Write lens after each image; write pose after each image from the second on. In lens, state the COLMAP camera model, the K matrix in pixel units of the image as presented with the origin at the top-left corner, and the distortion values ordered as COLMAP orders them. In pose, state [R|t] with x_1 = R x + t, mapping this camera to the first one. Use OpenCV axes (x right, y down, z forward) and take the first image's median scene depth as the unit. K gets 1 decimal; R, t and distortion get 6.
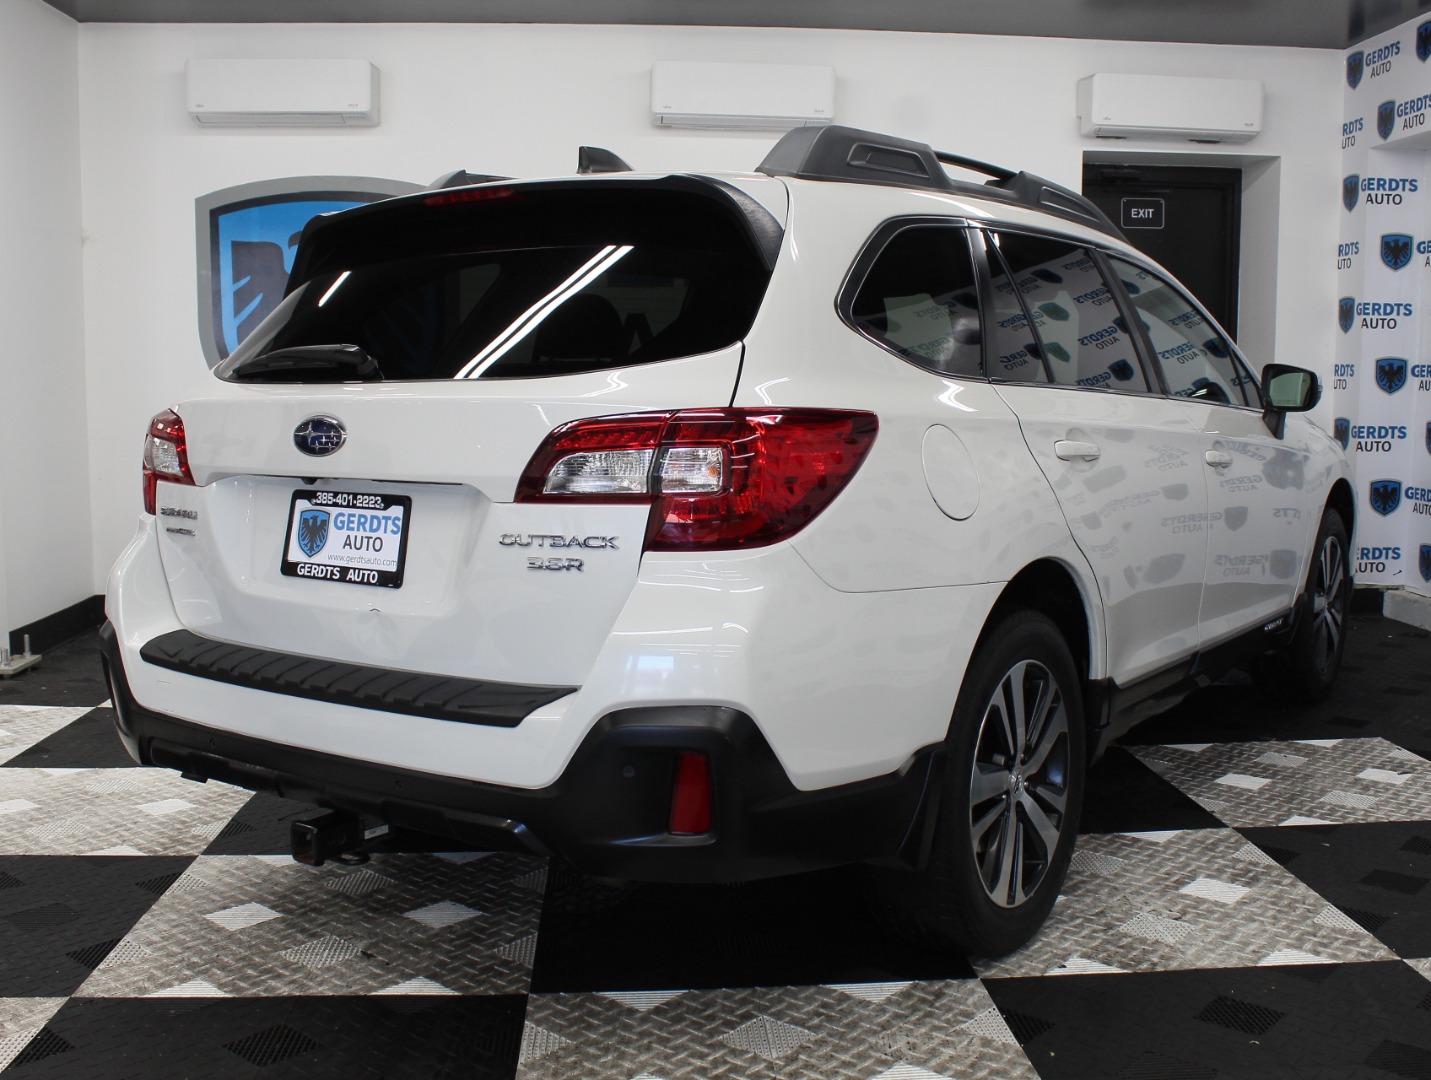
lens RADIAL K [[1483.2, 0, 715.5], [0, 1483.2, 540.0], [0, 0, 1]] dist [-0.141172, 0.124945]
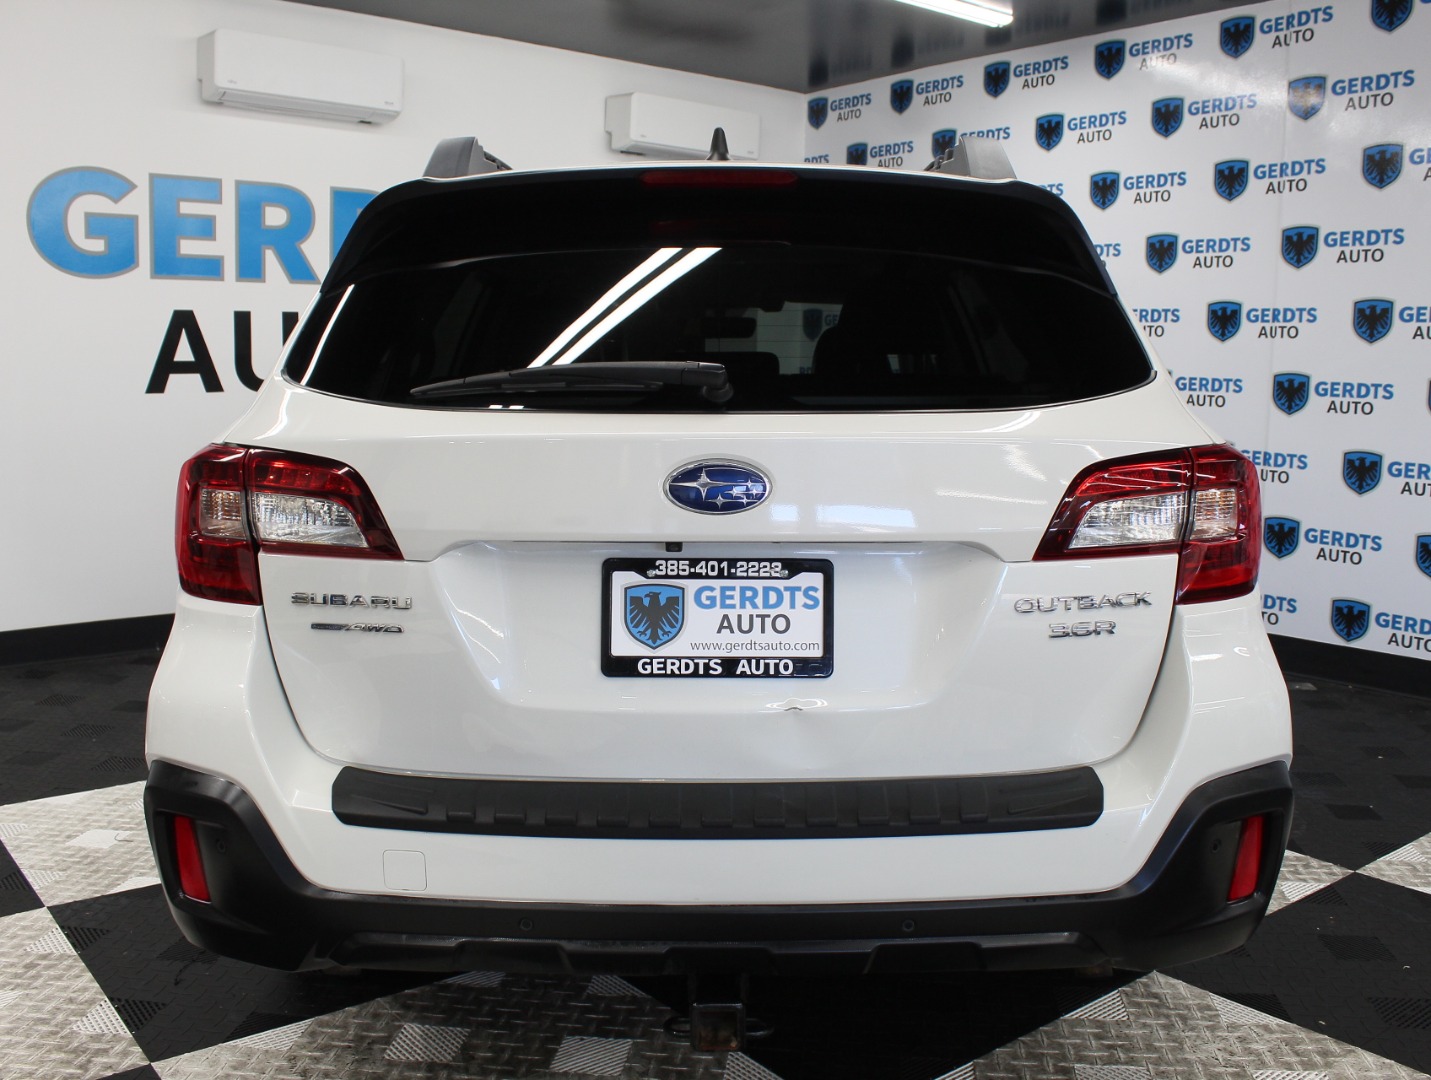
lens RADIAL K [[1348.1, 0, 715.5], [0, 1348.1, 540.0], [0, 0, 1]] dist [-0.172940, 0.159643]
pose [[0.822519, -0.063816, 0.565146, -0.641197], [0.053281, 0.997961, 0.035143, -0.066250], [-0.566237, 0.001206, 0.824242, 0.429282]]
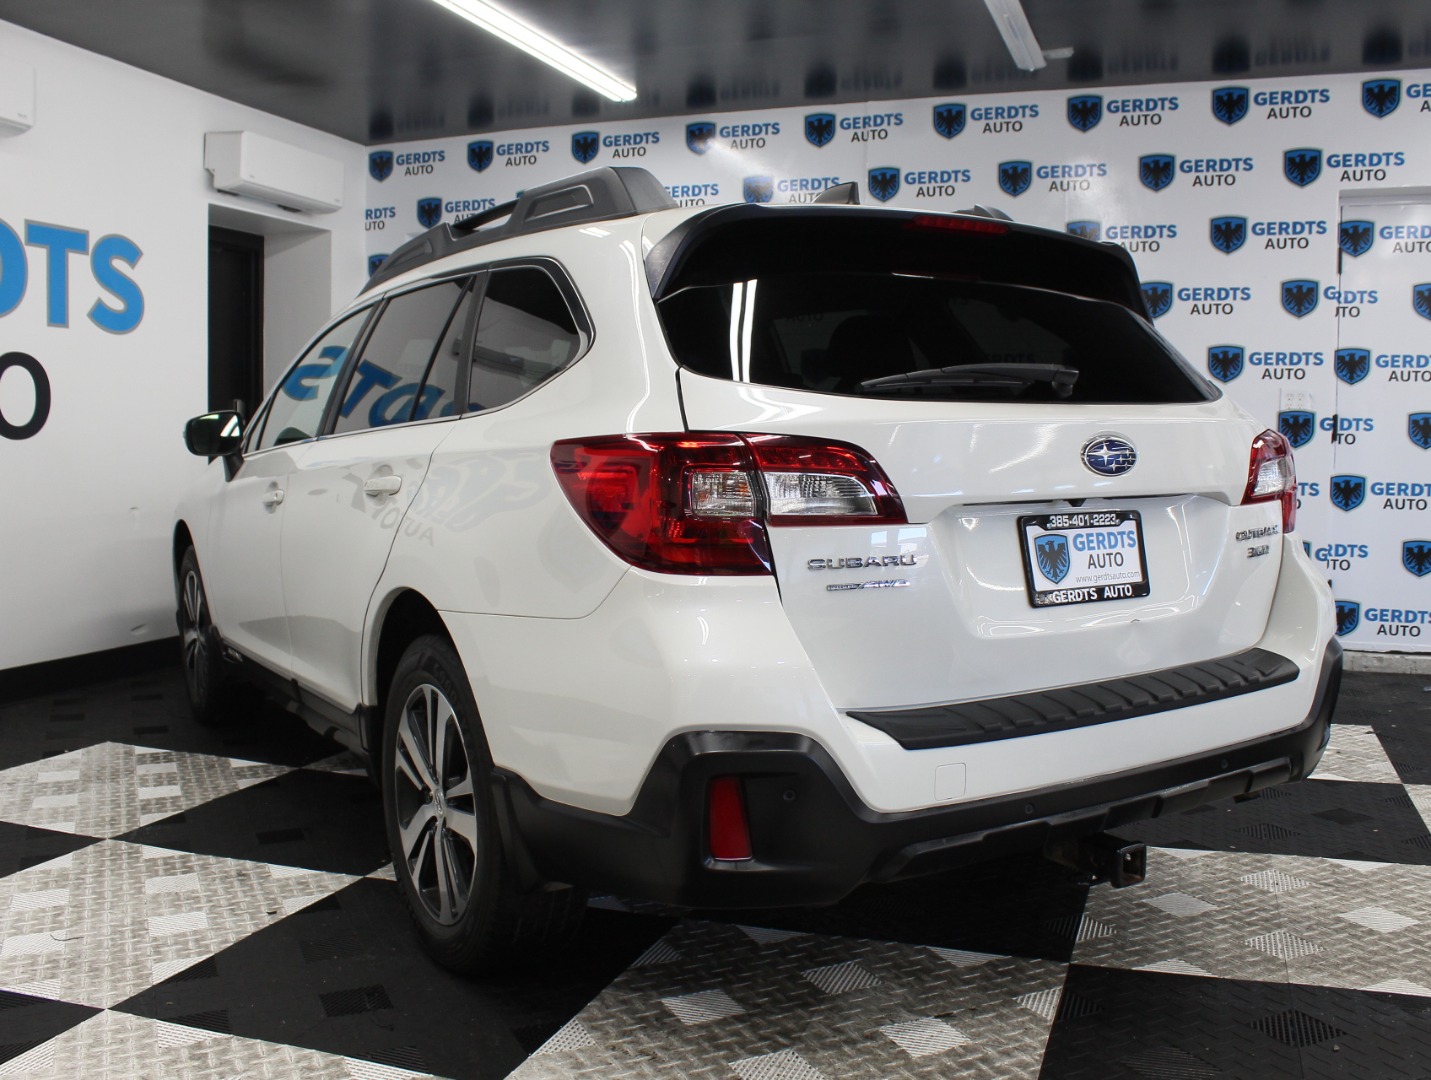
lens RADIAL K [[1348.1, 0, 715.5], [0, 1348.1, 540.0], [0, 0, 1]] dist [-0.172940, 0.159643]
pose [[0.403196, -0.070371, 0.912404, -1.176421], [0.103674, 0.994132, 0.030860, -0.067719], [-0.909222, 0.082150, 0.408126, 0.858383]]
